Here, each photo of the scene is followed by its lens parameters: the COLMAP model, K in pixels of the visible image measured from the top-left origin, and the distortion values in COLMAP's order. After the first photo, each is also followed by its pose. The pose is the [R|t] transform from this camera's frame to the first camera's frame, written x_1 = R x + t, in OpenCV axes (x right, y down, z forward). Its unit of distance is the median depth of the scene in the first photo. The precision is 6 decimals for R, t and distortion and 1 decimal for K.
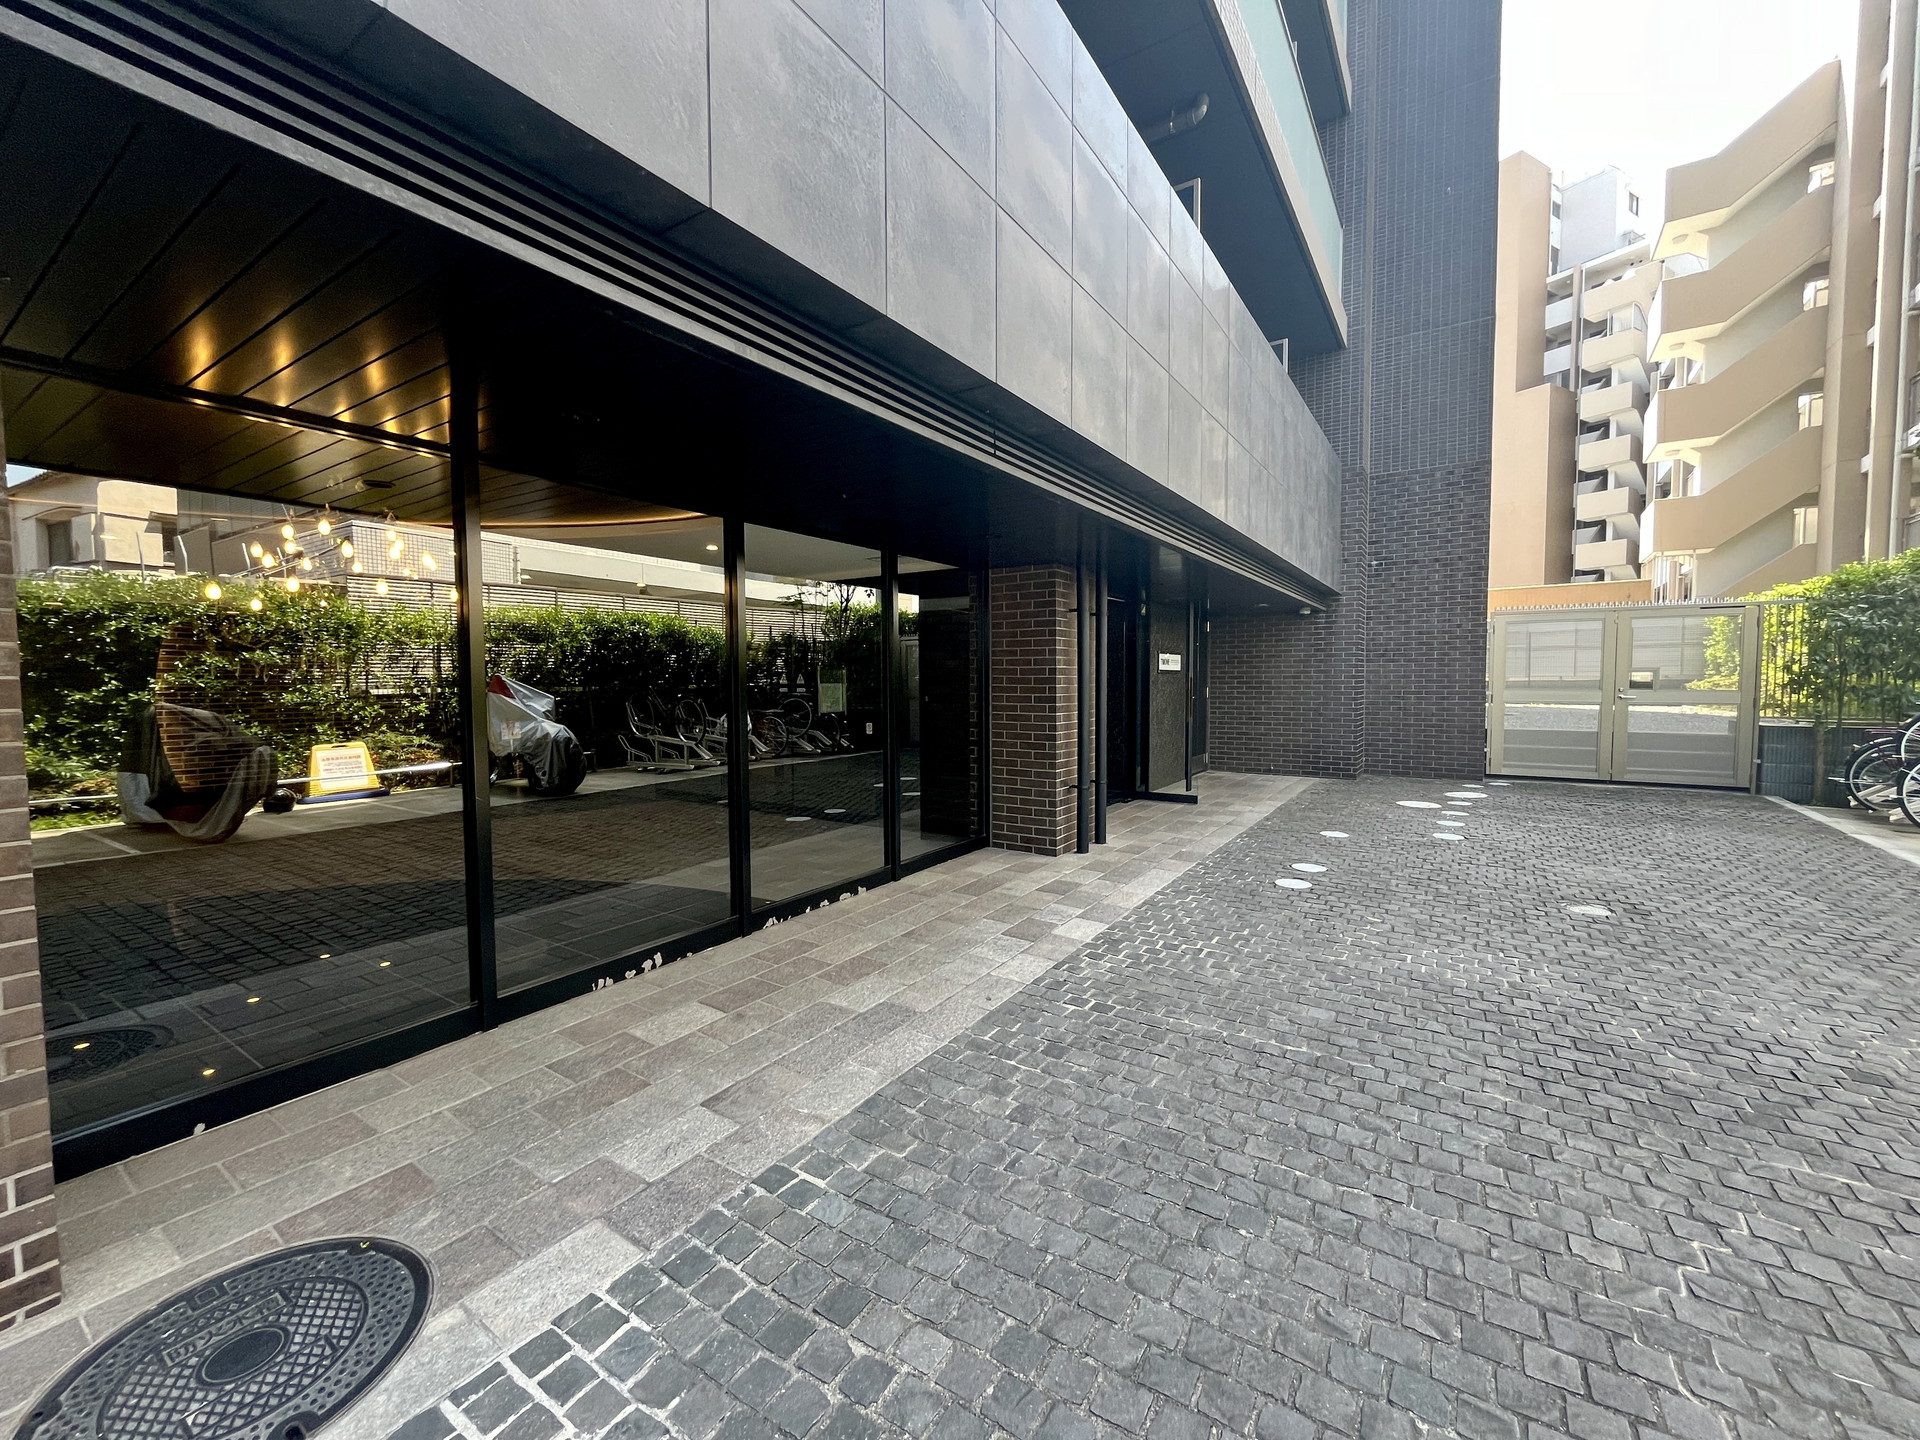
lens RADIAL K [[779.0, 0, 946.7], [0, 779.0, 711.5], [0, 0, 1]] dist [-0.002615, 0.000642]
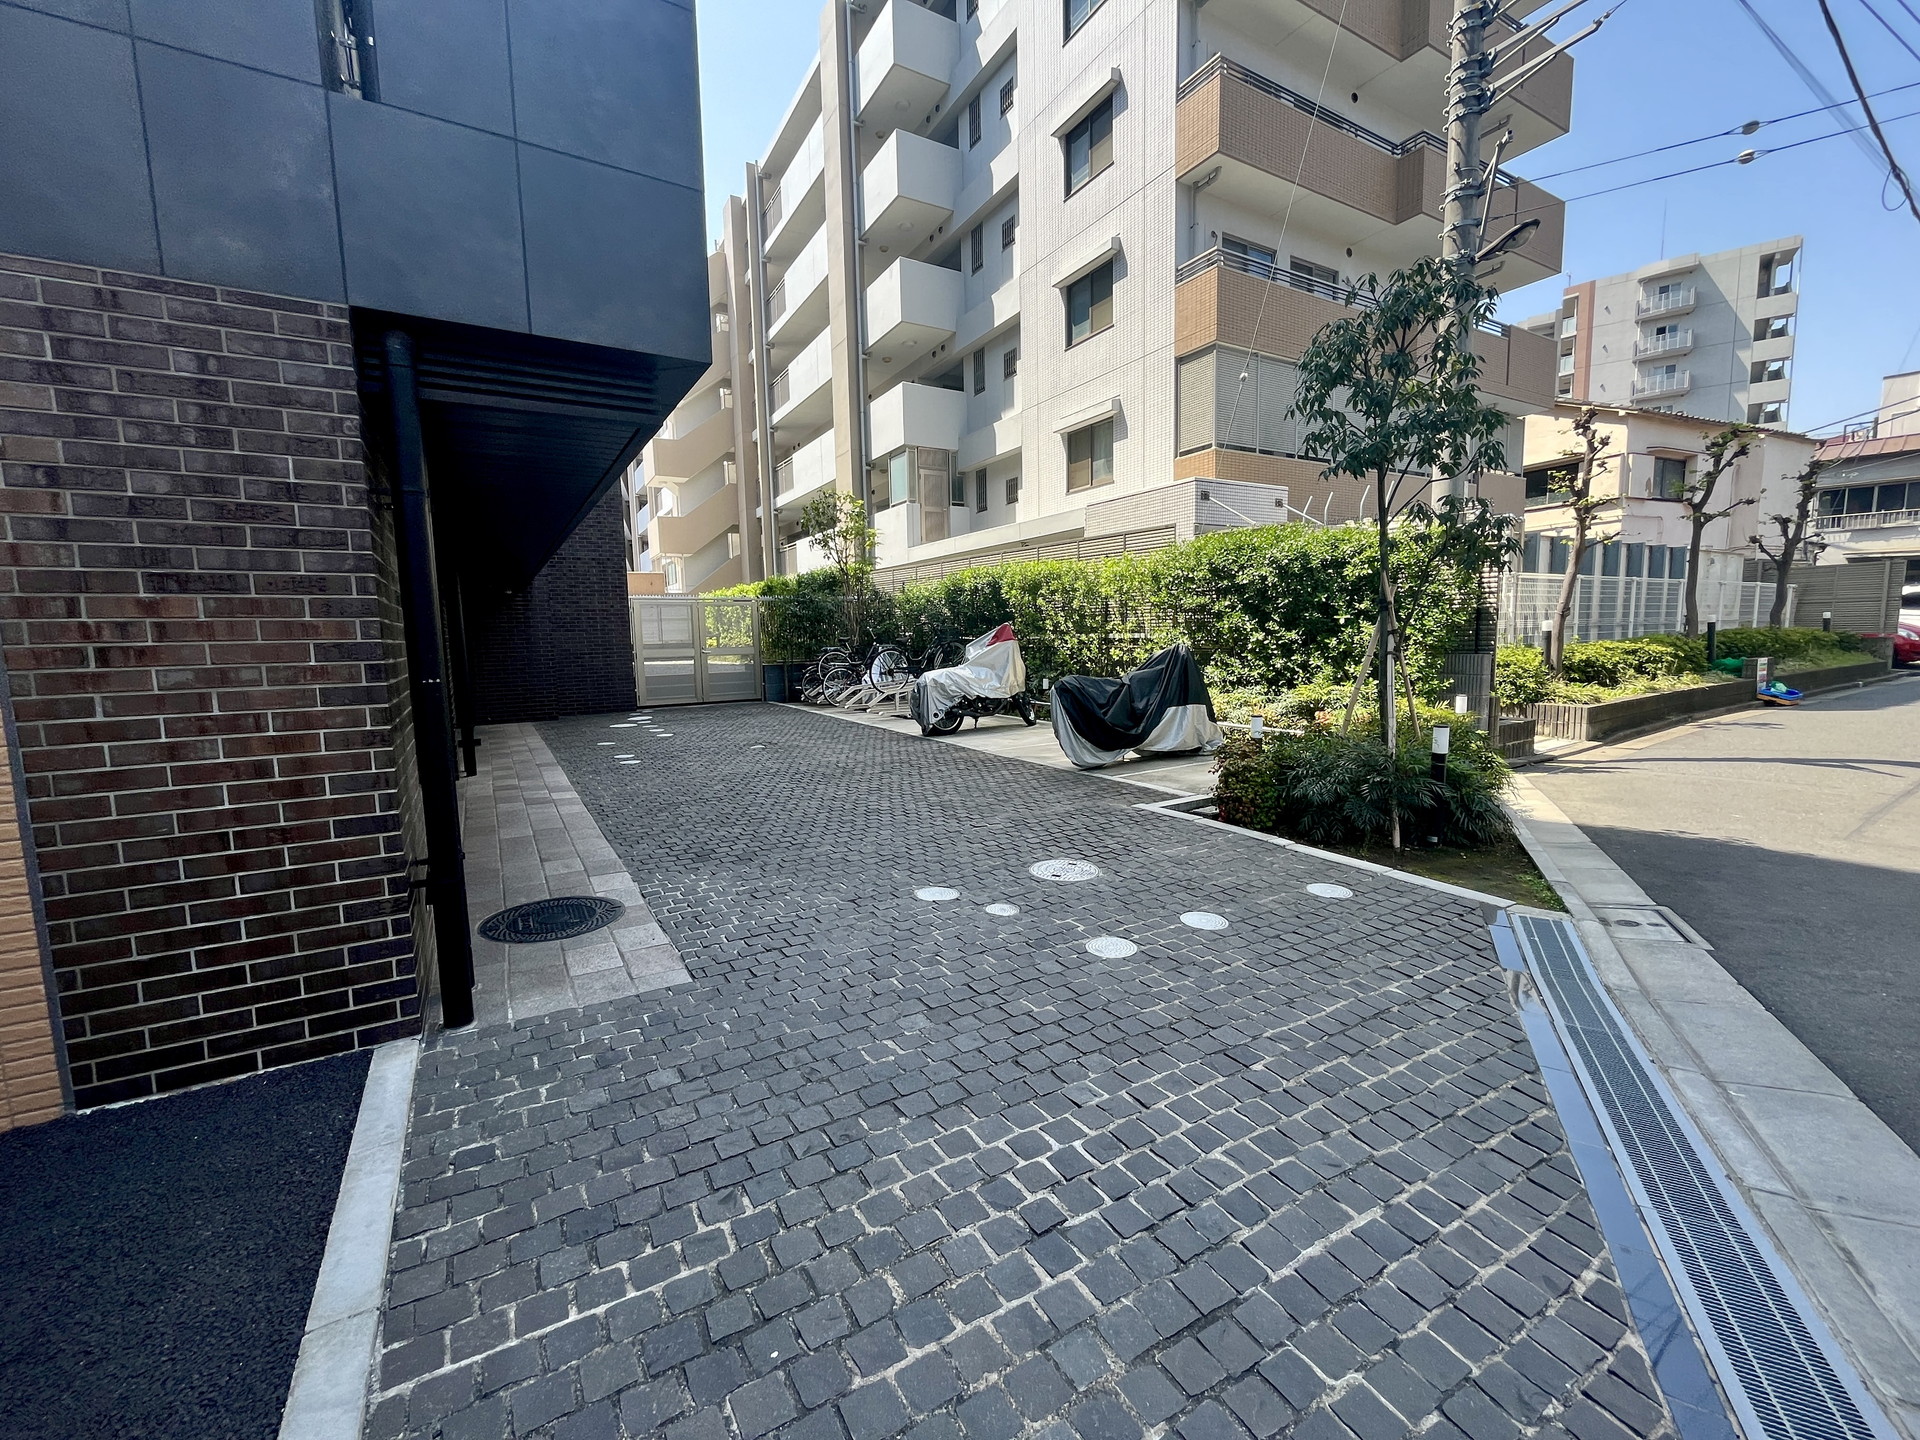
lens RADIAL K [[779.0, 0, 954.1], [0, 779.0, 715.0], [0, 0, 1]] dist [-0.002615, 0.000642]
pose [[0.424212, -0.097480, 0.900301, -0.407401], [0.055793, 0.995114, 0.081456, 0.008862], [-0.903842, 0.015676, 0.427578, -0.196912]]
